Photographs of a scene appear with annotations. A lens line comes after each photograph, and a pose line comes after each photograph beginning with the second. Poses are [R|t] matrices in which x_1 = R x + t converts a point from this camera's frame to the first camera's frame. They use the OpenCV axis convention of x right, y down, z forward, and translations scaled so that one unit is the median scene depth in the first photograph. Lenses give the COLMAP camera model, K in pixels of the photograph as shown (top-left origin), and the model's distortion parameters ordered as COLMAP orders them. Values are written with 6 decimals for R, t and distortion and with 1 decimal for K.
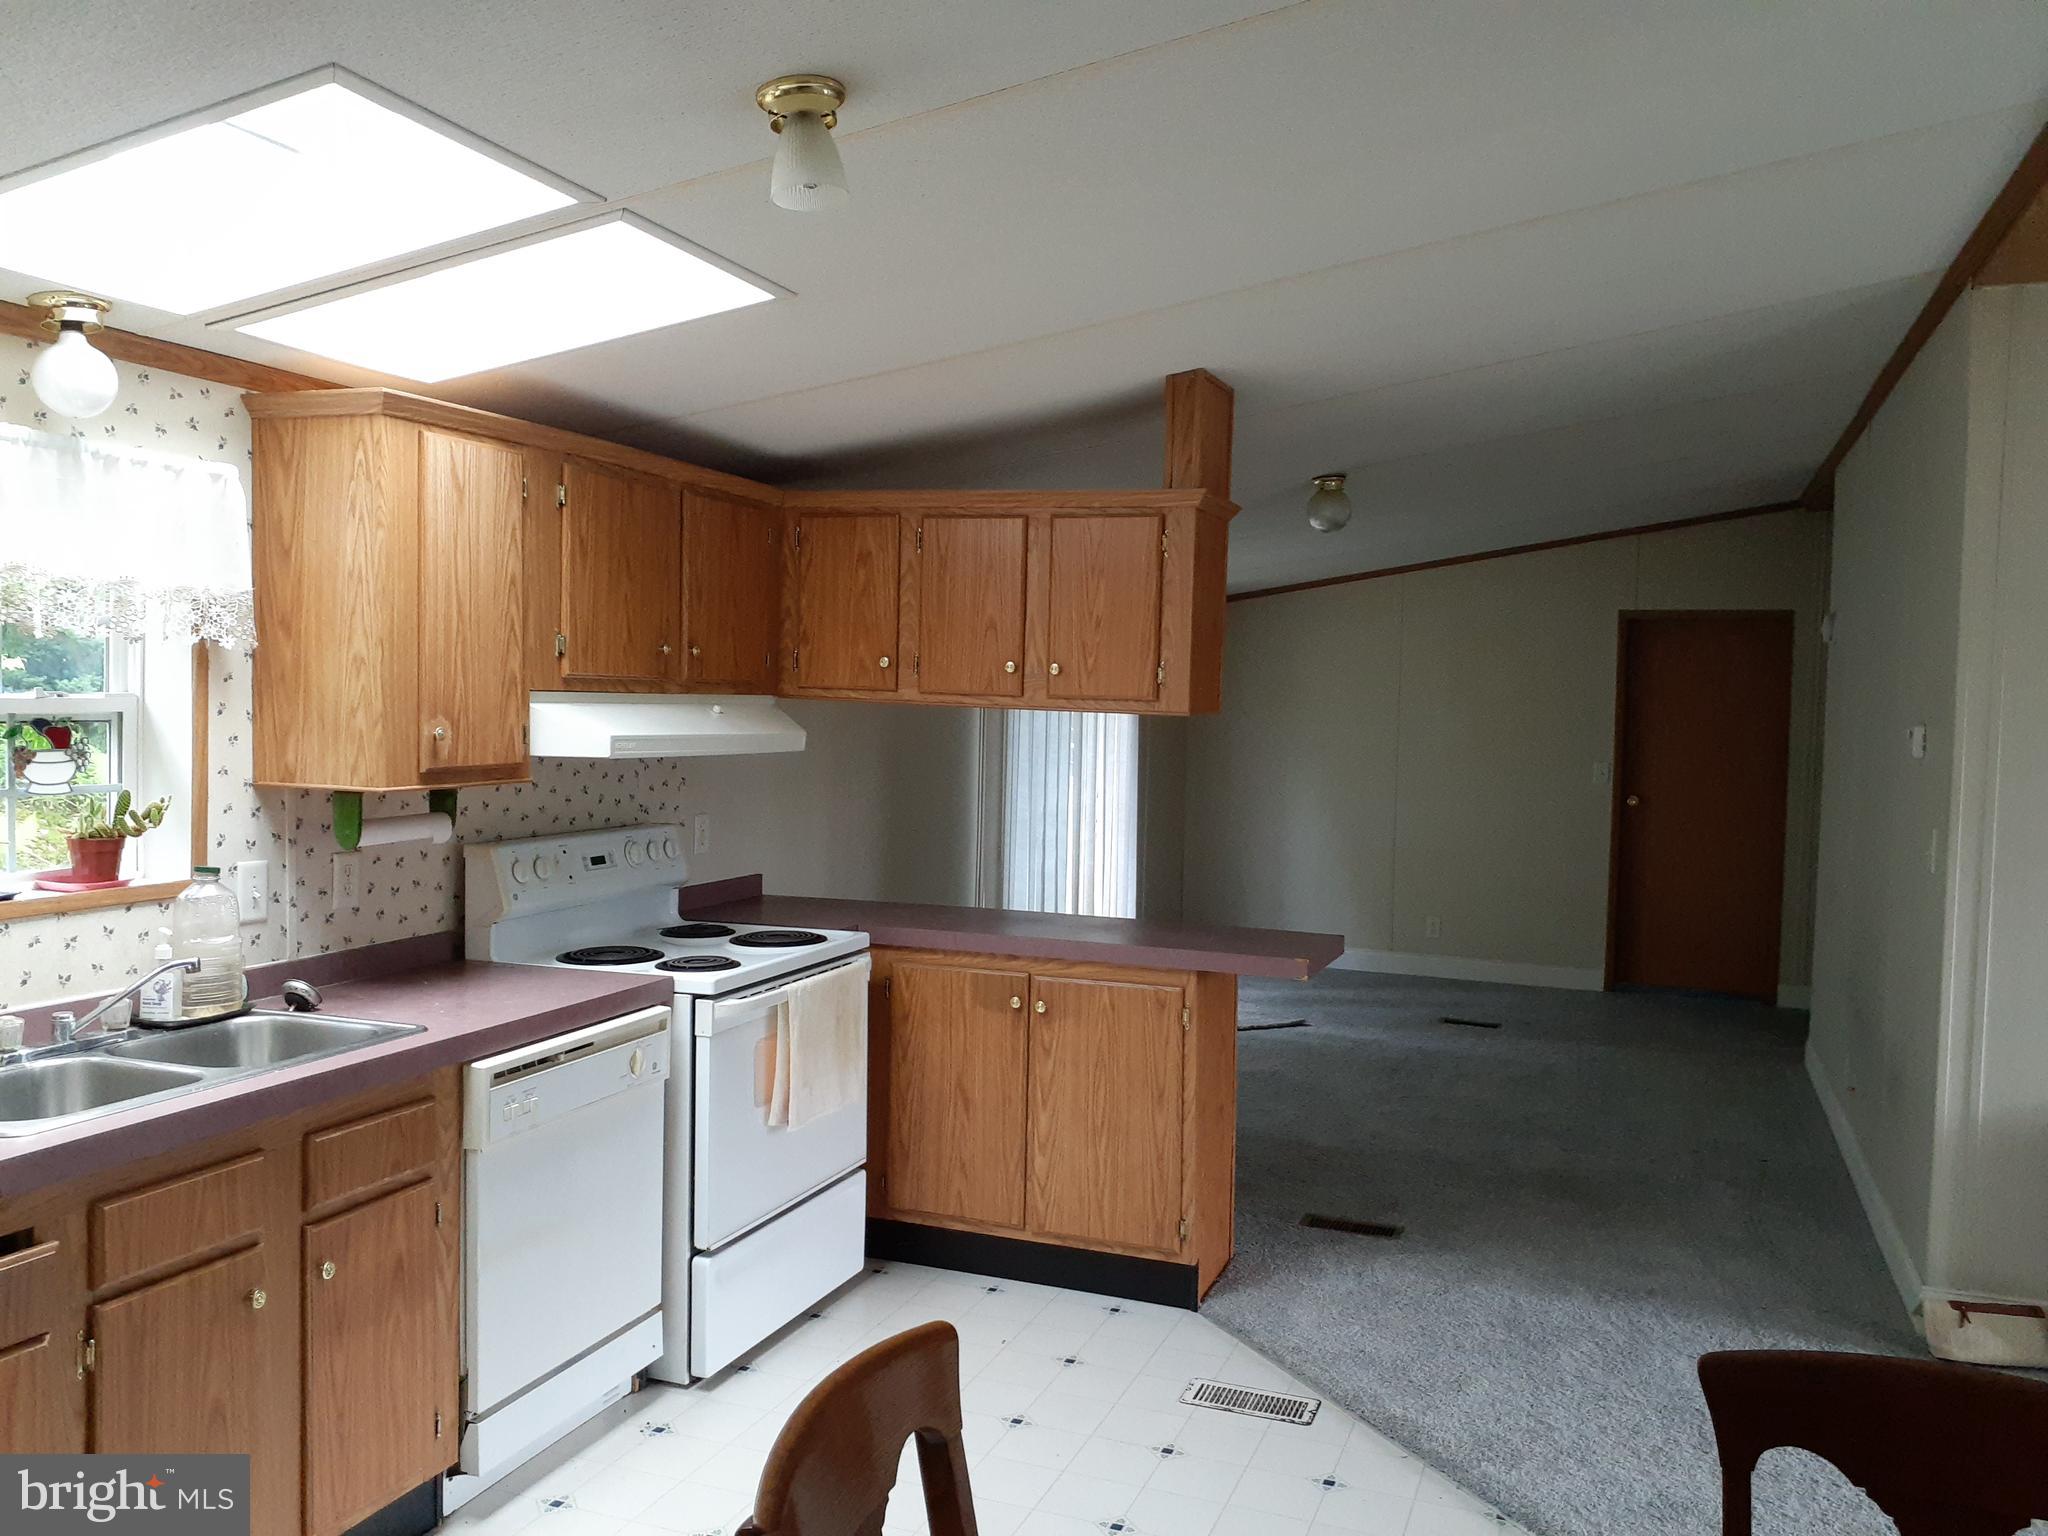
lens RADIAL K [[1660.8, 0, 1022.3], [0, 1660.8, 754.2], [0, 0, 1]] dist [0.005132, -0.005483]
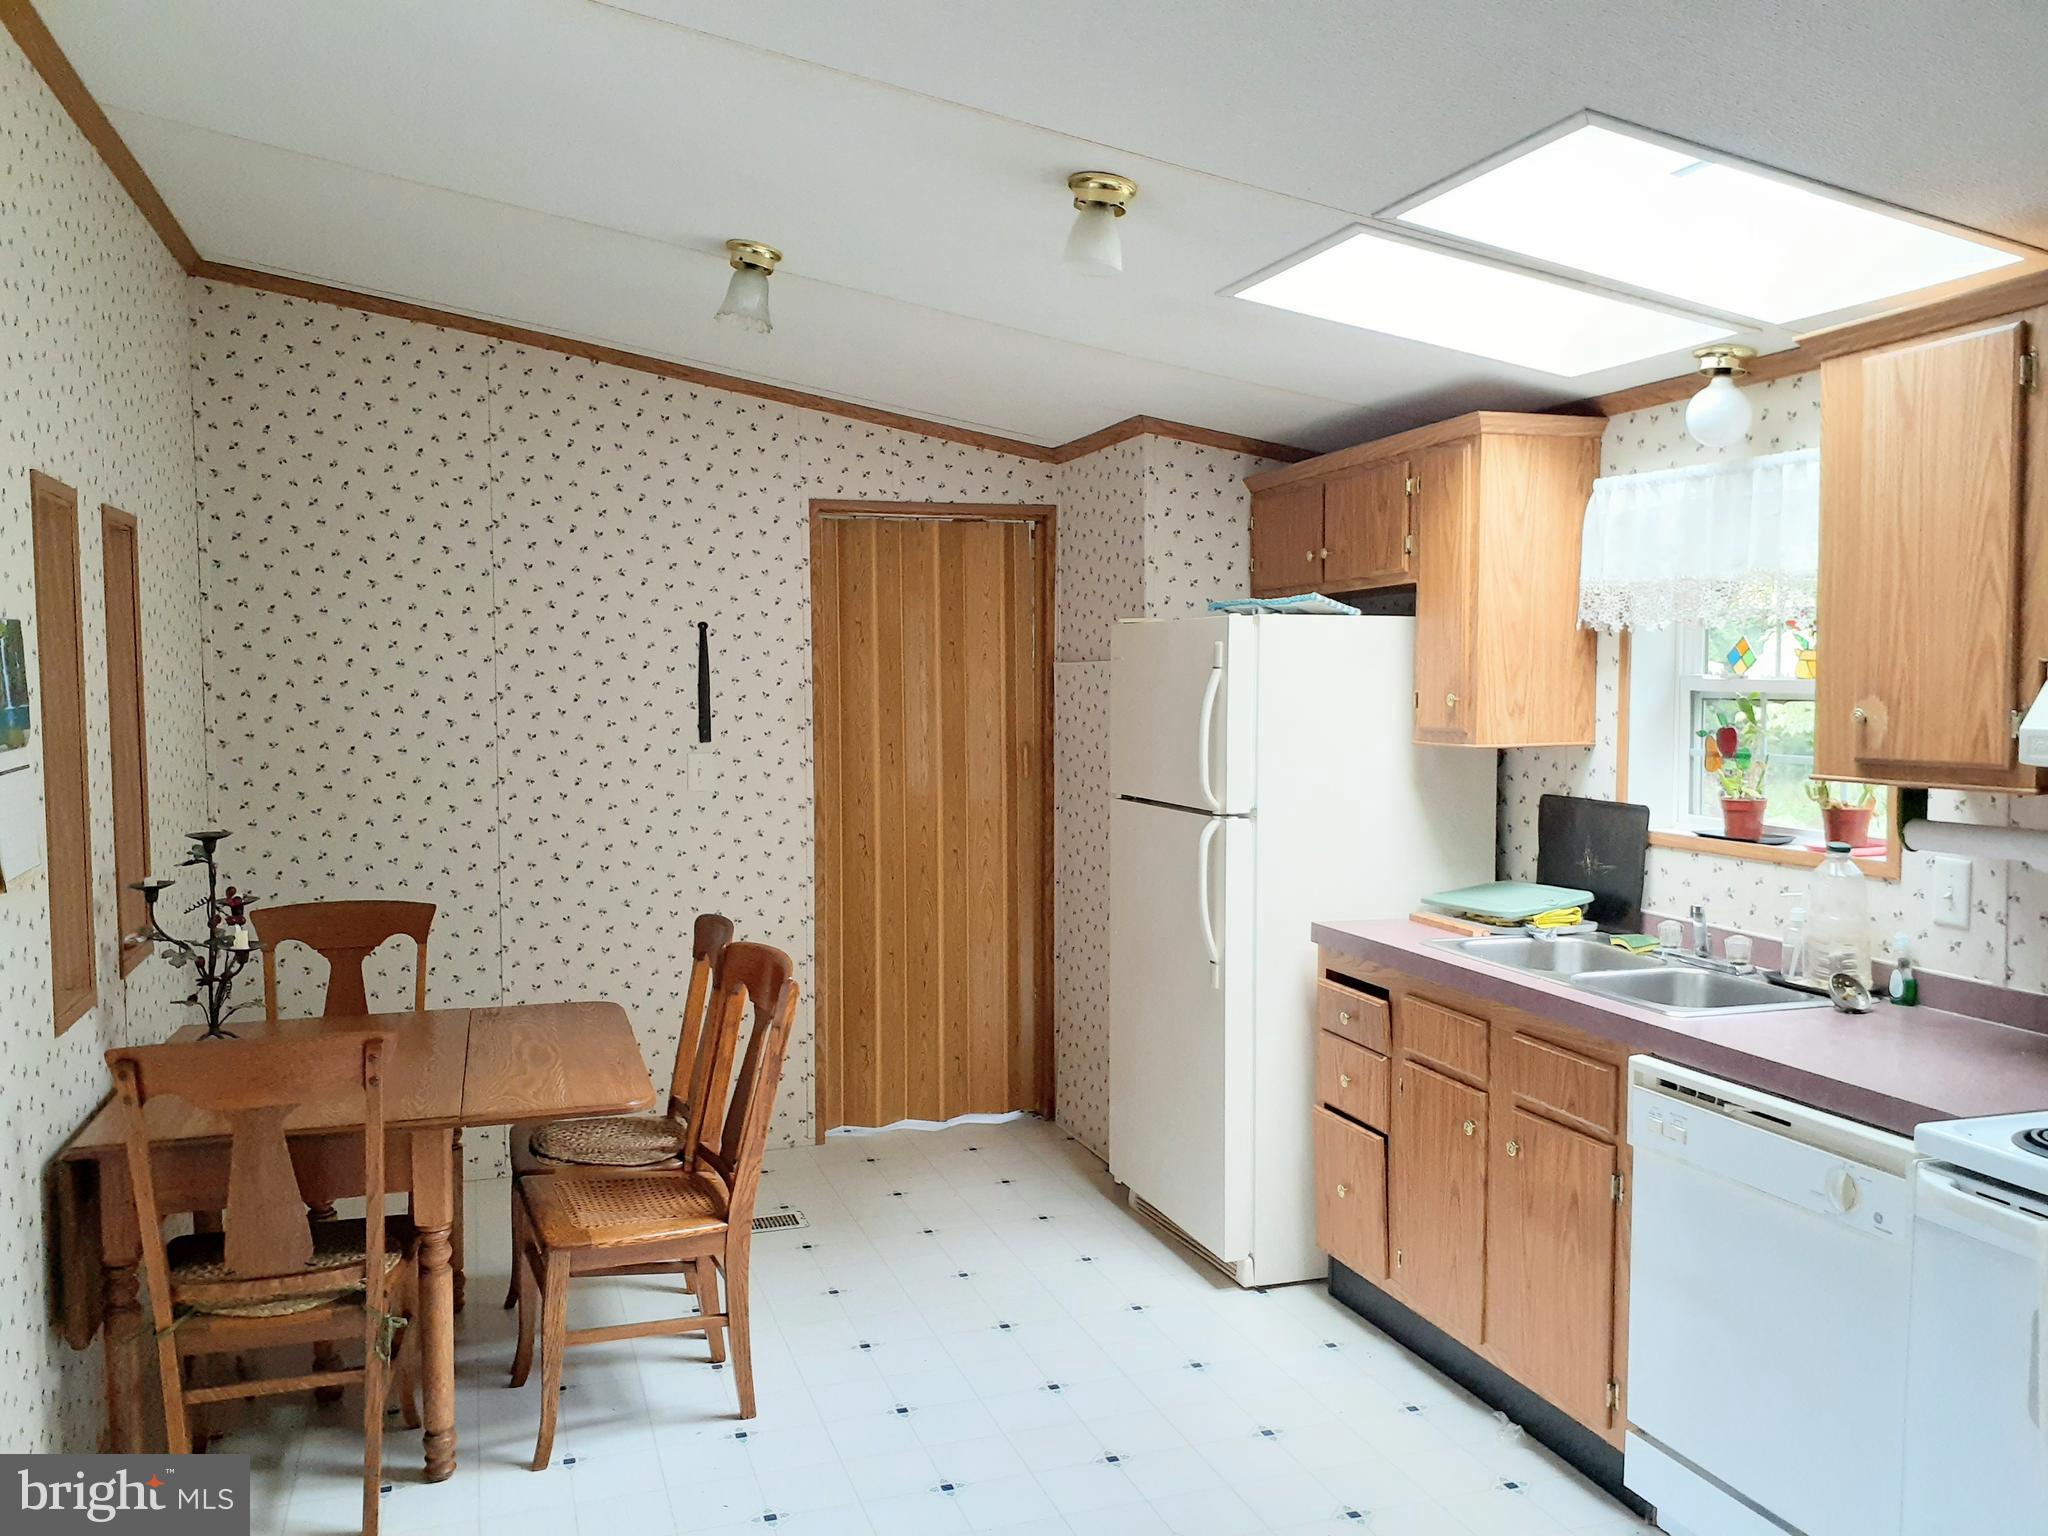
lens RADIAL K [[1660.8, 0, 1022.3], [0, 1660.8, 754.2], [0, 0, 1]] dist [0.005132, -0.005483]
pose [[-0.778690, 0.010140, -0.627327, 0.471710], [-0.038265, 0.997240, 0.063617, -0.028990], [0.626241, 0.073543, -0.776153, 1.302993]]
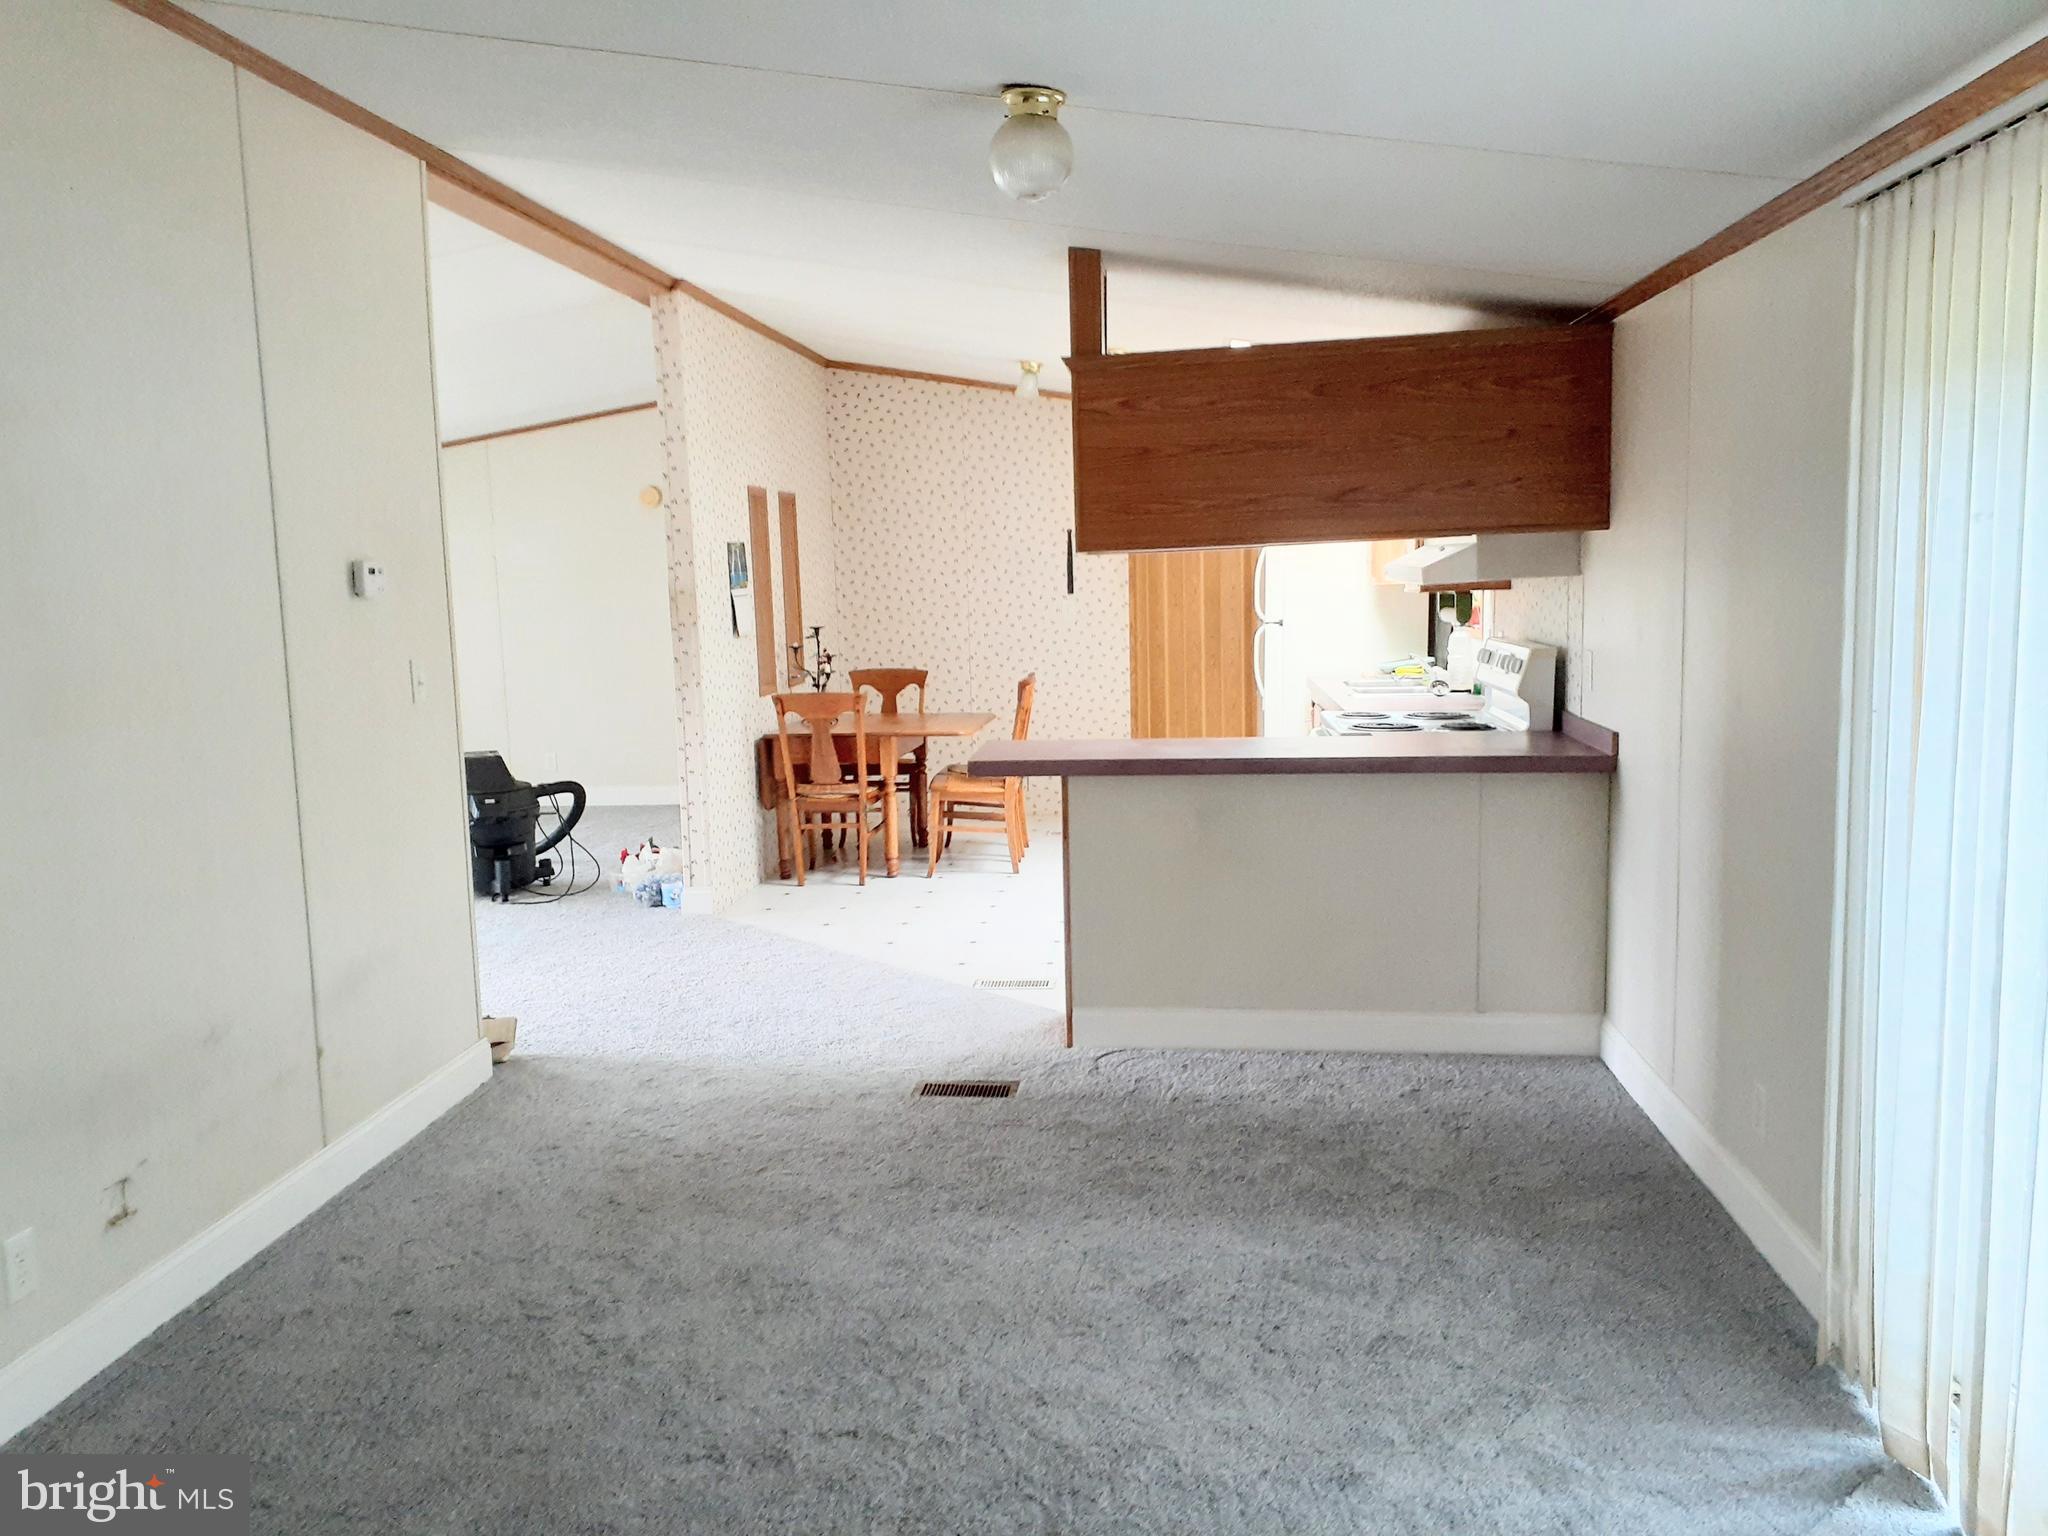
lens RADIAL K [[1630.0, 0, 1032.3], [0, 1630.0, 763.9], [0, 0, 1]] dist [0.080556, -0.003182]
pose [[-0.963982, 0.030364, -0.264228, 0.557227], [-0.010535, 0.988323, 0.152009, -0.067005], [0.265758, 0.149317, -0.952406, 2.559461]]
